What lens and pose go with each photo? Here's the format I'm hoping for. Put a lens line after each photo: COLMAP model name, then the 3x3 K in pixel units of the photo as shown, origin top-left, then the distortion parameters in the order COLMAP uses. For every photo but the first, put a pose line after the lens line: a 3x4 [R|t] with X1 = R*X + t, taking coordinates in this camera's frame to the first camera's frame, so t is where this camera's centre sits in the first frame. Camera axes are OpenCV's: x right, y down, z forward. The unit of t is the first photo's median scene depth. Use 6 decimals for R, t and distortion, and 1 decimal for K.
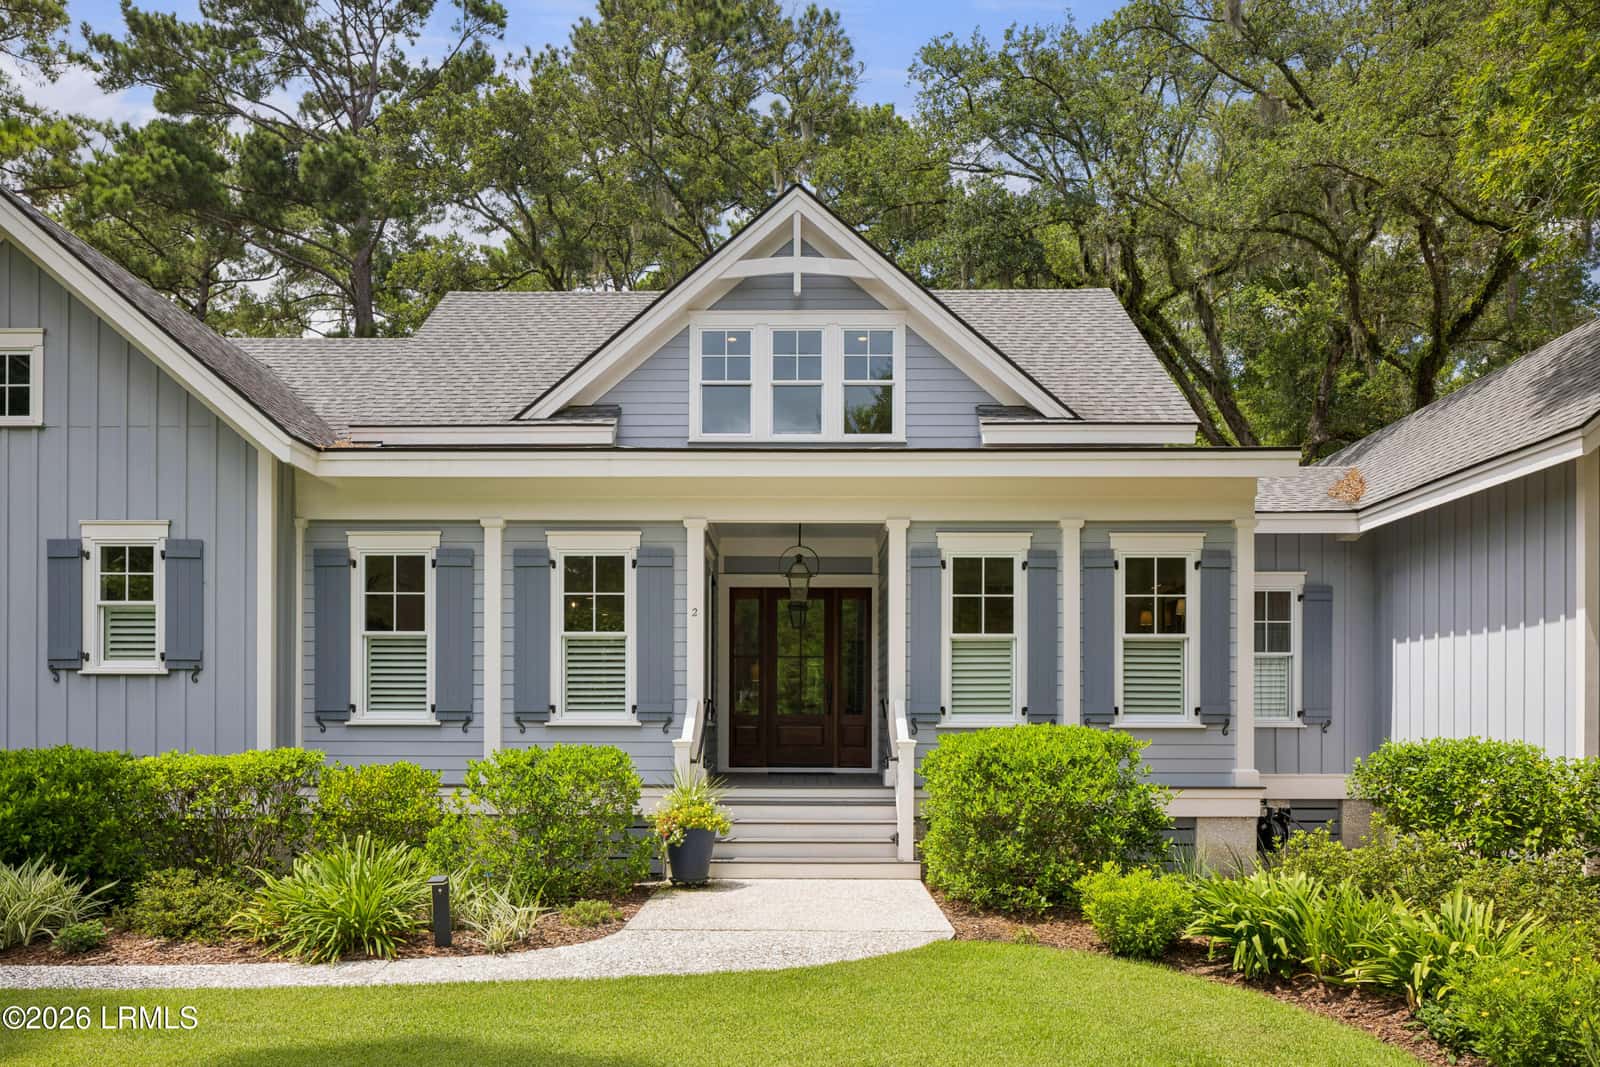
lens RADIAL K [[1092.4, 0, 773.9], [0, 1092.4, 732.1], [0, 0, 1]] dist [-0.004508, 0.001598]
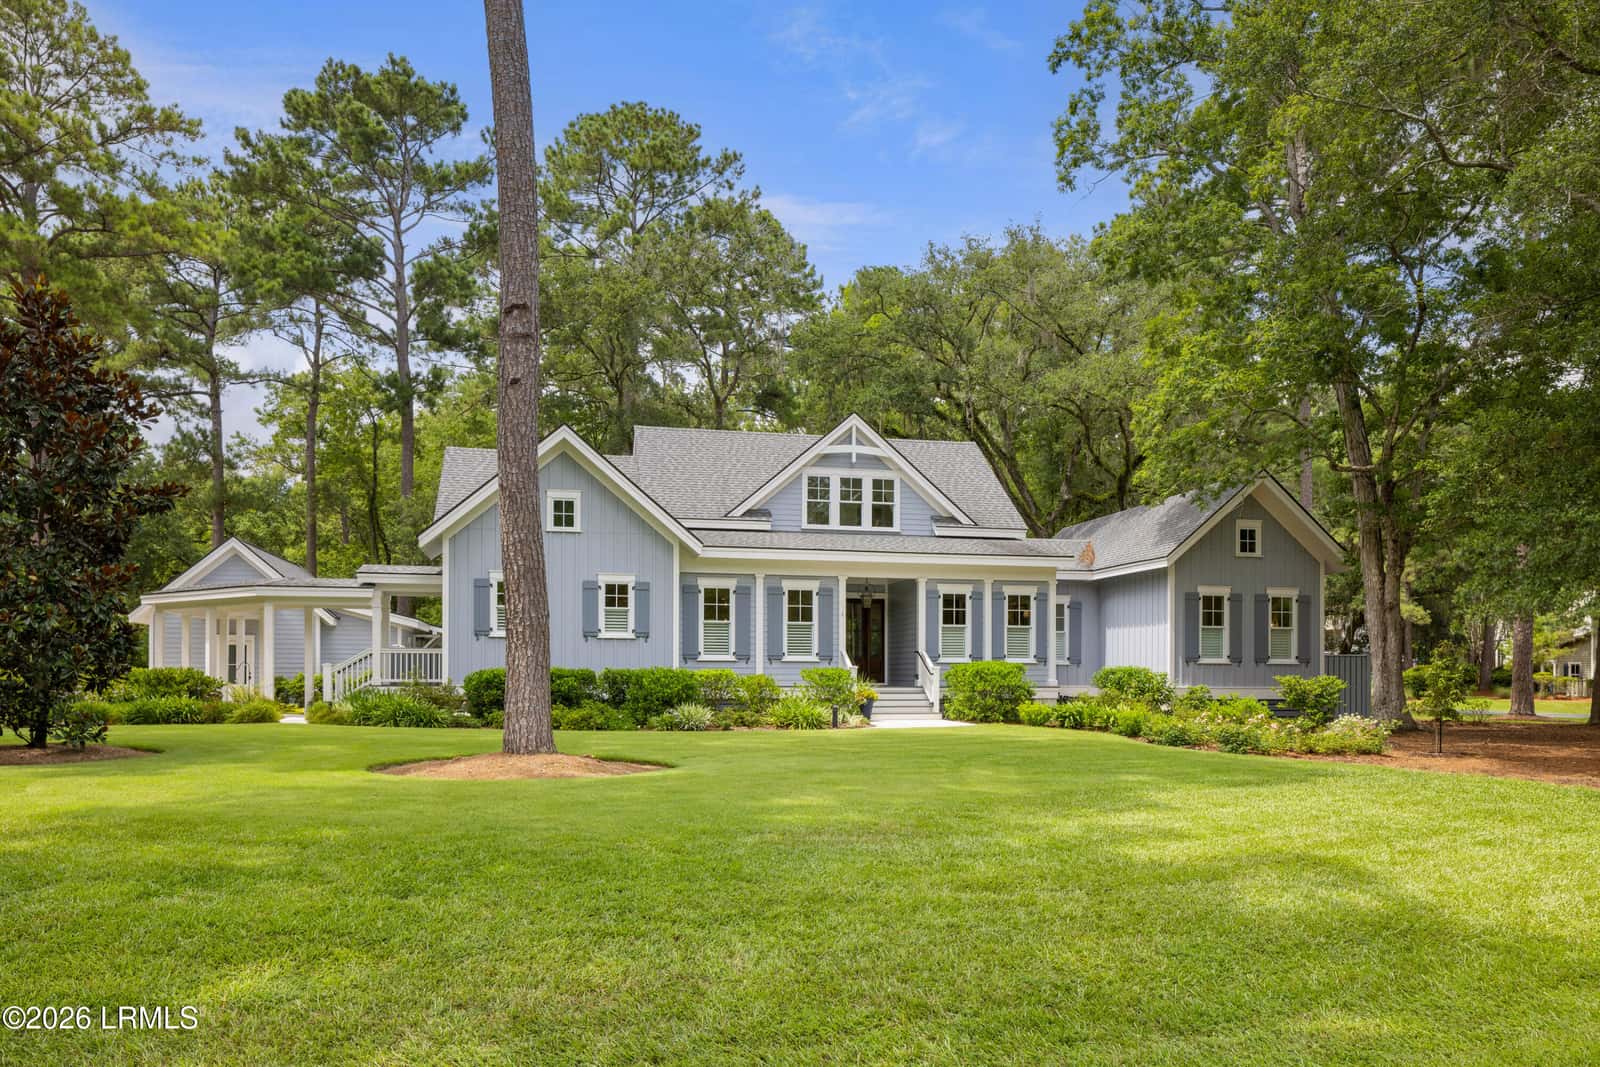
lens RADIAL K [[1065.1, 0, 780.3], [0, 1065.1, 682.6], [0, 0, 1]] dist [-0.002511, 0.000629]
pose [[0.976701, 0.000354, 0.214606, -0.706993], [-0.000132, 0.999999, -0.001050, 0.042908], [-0.214606, 0.000998, 0.976700, -1.262358]]
